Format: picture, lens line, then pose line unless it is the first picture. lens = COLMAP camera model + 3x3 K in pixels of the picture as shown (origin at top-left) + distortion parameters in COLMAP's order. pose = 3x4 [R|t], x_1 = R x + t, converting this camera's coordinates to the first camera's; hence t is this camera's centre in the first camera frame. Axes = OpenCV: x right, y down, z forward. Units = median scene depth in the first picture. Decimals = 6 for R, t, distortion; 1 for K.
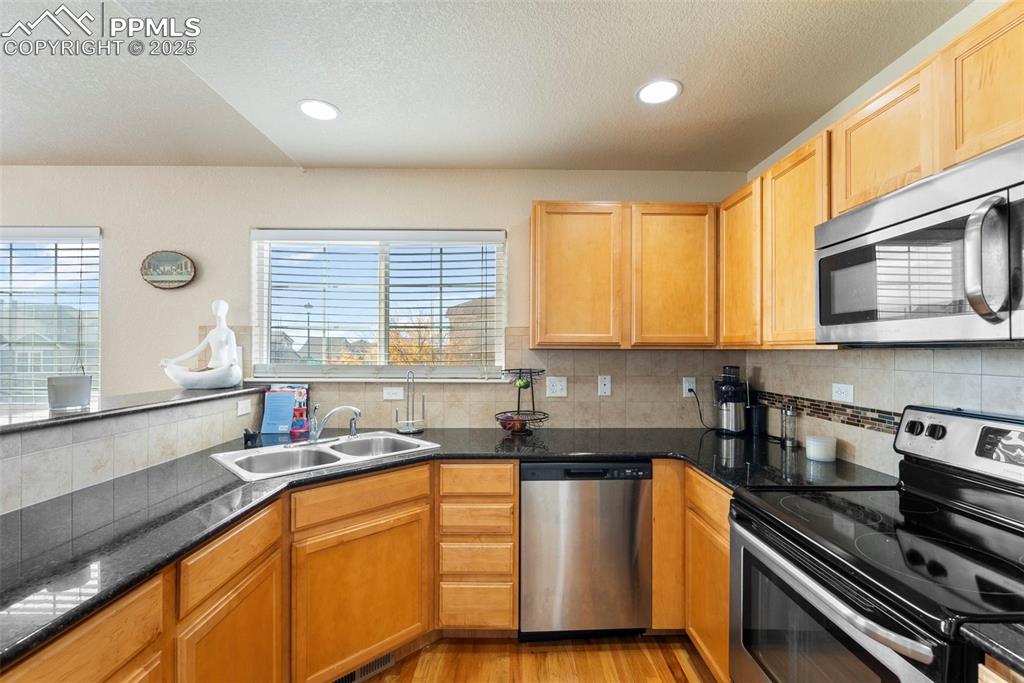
lens RADIAL K [[452.2, 0, 514.7], [0, 452.2, 348.2], [0, 0, 1]] dist [-0.004213, 0.000008]
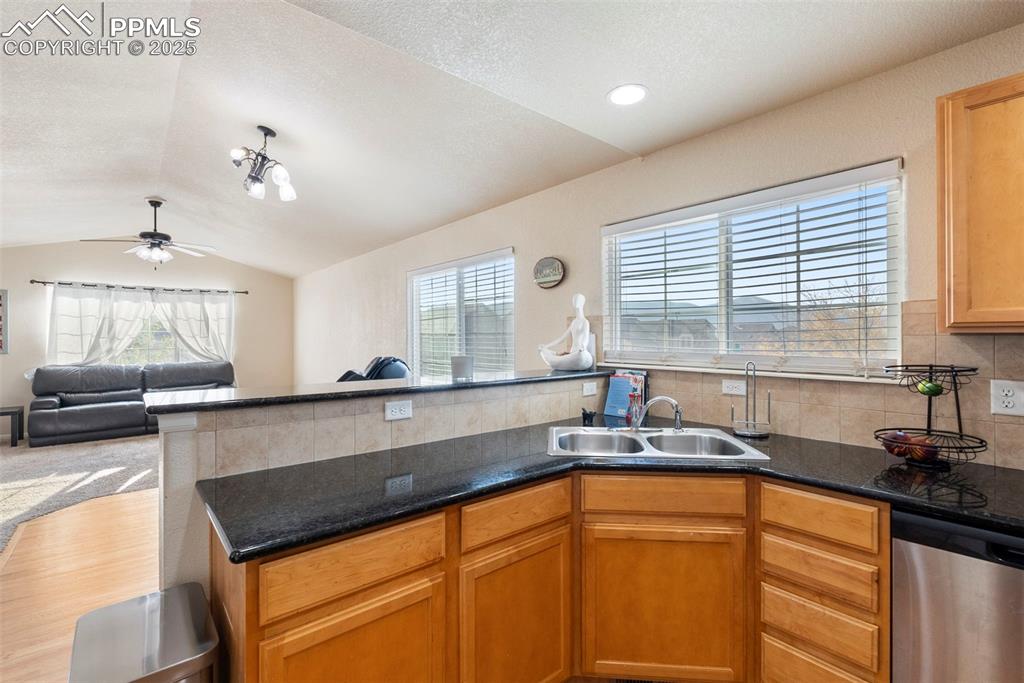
lens RADIAL K [[456.8, 0, 510.1], [0, 456.8, 335.6], [0, 0, 1]] dist [-0.003823, -0.000642]
pose [[0.633219, -0.006369, -0.773947, 0.172584], [0.007860, 0.999967, -0.001798, 0.000500], [0.773933, -0.004945, 0.633248, 0.160919]]
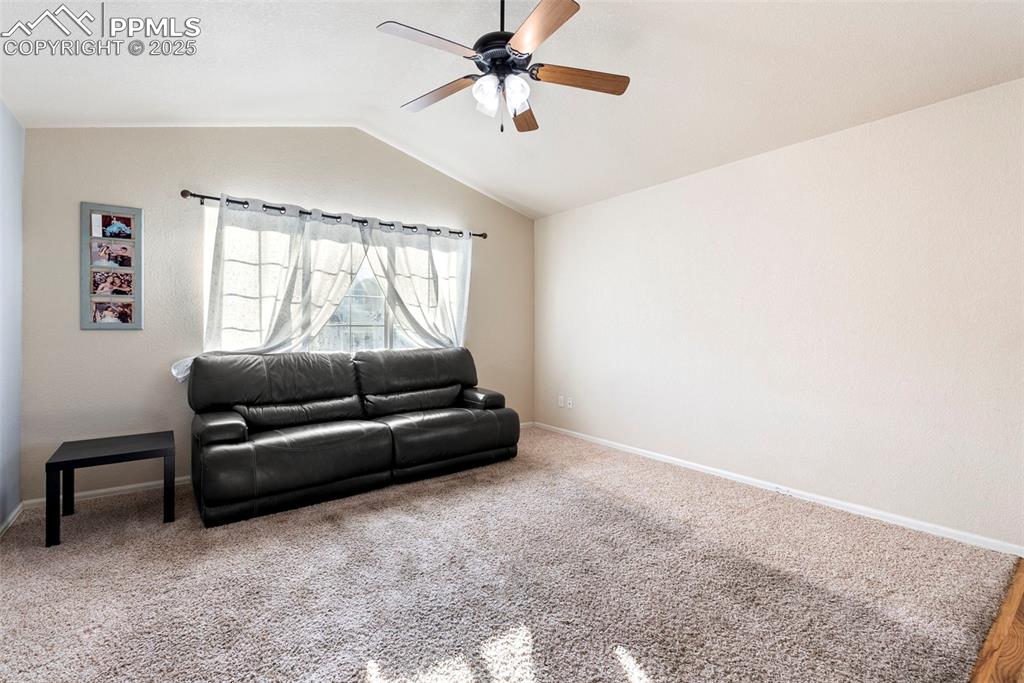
lens RADIAL K [[458.6, 0, 510.9], [0, 458.6, 324.9], [0, 0, 1]] dist [-0.001429, 0.000084]
pose [[0.589527, -0.005961, -0.807727, -2.222027], [0.004145, 0.999982, -0.004355, 0.085500], [0.807738, -0.000780, 0.589541, -0.412622]]
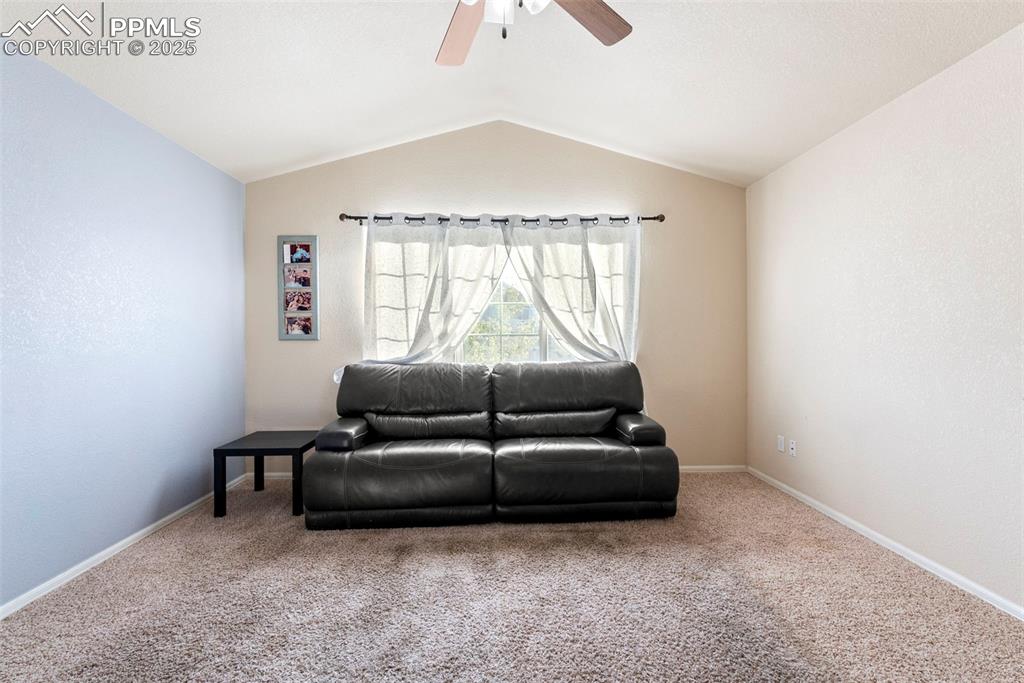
lens RADIAL K [[453.3, 0, 514.7], [0, 453.3, 336.1], [0, 0, 1]] dist [-0.004035, -0.000091]
pose [[0.030095, -0.002009, -0.999545, -2.419553], [0.009474, 0.999954, -0.001724, 0.084508], [0.999502, -0.009418, 0.030112, 0.231185]]
